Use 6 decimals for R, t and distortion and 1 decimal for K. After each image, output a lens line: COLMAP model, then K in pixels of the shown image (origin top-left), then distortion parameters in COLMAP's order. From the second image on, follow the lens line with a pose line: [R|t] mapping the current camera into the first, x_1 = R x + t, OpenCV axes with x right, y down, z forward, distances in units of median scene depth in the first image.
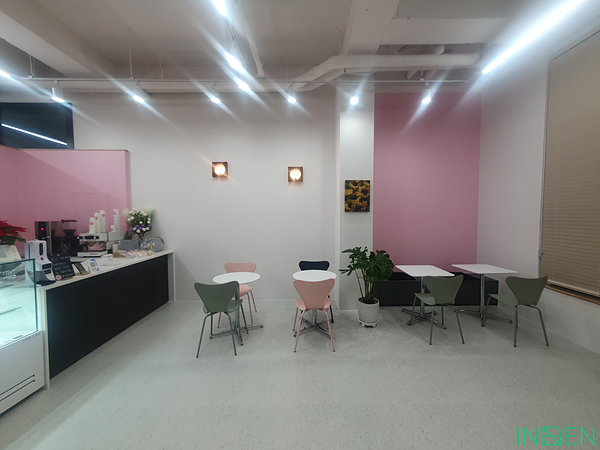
lens RADIAL K [[235.1, 0, 303.8], [0, 235.1, 223.7], [0, 0, 1]] dist [0.010673, -0.001079]
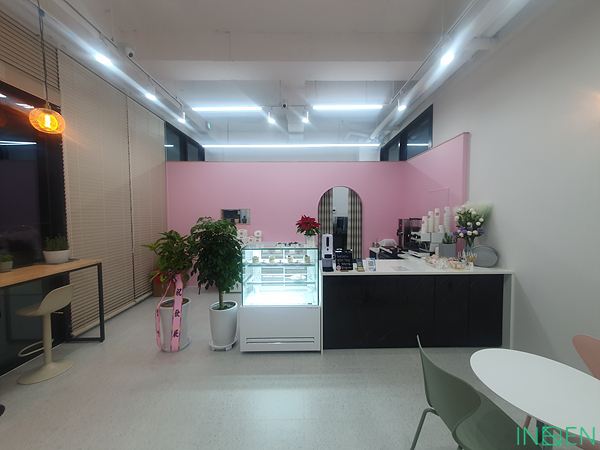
lens RADIAL K [[235.1, 0, 303.2], [0, 235.1, 224.7], [0, 0, 1]] dist [0.010673, -0.001079]
pose [[0.005120, 0.050612, -0.998705, 0.065442], [-0.035318, 0.998104, 0.050401, -0.022573], [0.999363, 0.035014, 0.006898, 0.506192]]
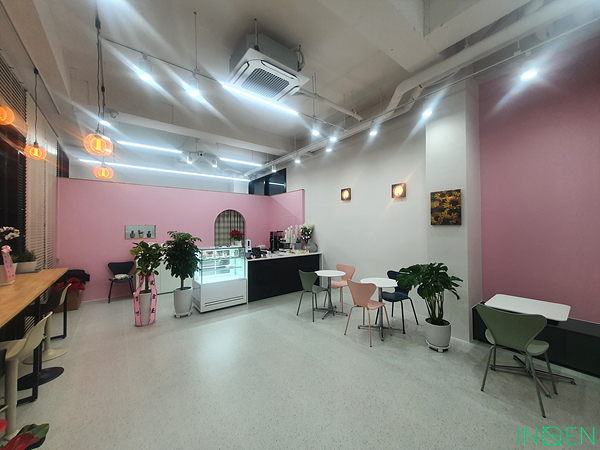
lens RADIAL K [[235.1, 0, 304.1], [0, 235.1, 224.3], [0, 0, 1]] dist [0.010673, -0.001079]
pose [[0.614465, -0.013220, -0.788834, 0.616800], [-0.026131, 0.998970, -0.037096, -0.005365], [0.788512, 0.043407, 0.613486, 0.003342]]
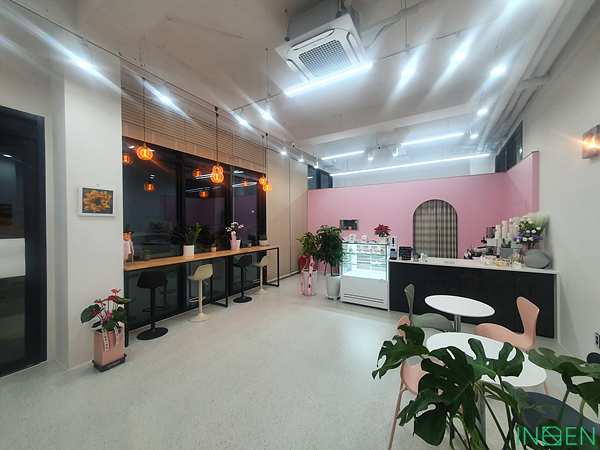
lens RADIAL K [[235.1, 0, 305.2], [0, 235.1, 223.8], [0, 0, 1]] dist [0.010673, -0.001079]
pose [[-0.516141, 0.010073, -0.856444, 0.543190], [-0.025431, 0.999310, 0.027080, -0.039218], [0.856126, 0.035757, -0.515529, 0.806031]]
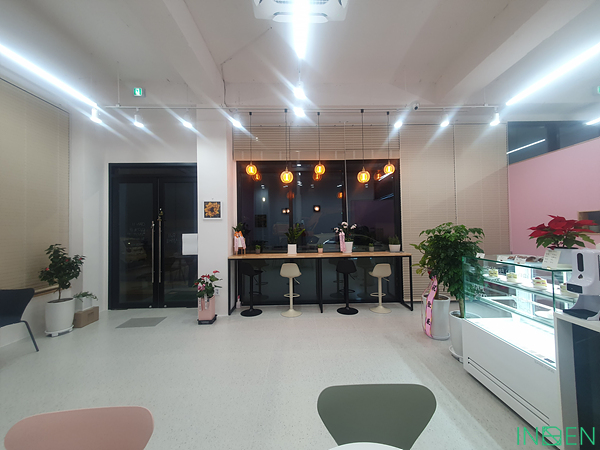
lens RADIAL K [[235.1, 0, 303.3], [0, 235.1, 223.6], [0, 0, 1]] dist [0.010673, -0.001079]
pose [[-0.999726, 0.019266, -0.013278, -0.182382], [0.019062, 0.999701, 0.015296, -0.016206], [0.013569, 0.015039, -0.999795, 0.977140]]
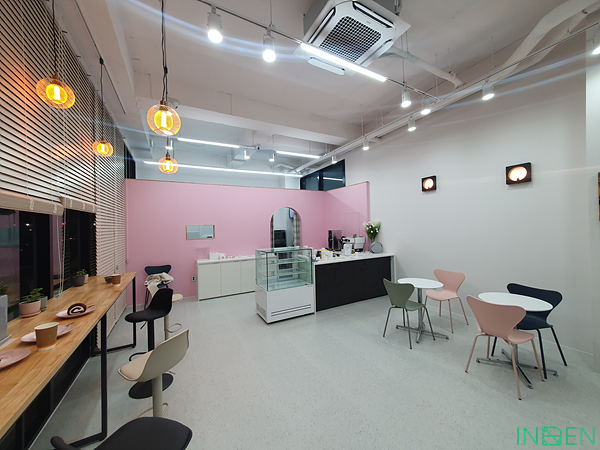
lens RADIAL K [[235.1, 0, 303.5], [0, 235.1, 223.9], [0, 0, 1]] dist [0.010673, -0.001079]
pose [[0.472897, -0.013675, -0.881011, 0.364972], [-0.015567, 0.999594, -0.023871, -0.011387], [0.880980, 0.025004, 0.472492, -0.022063]]
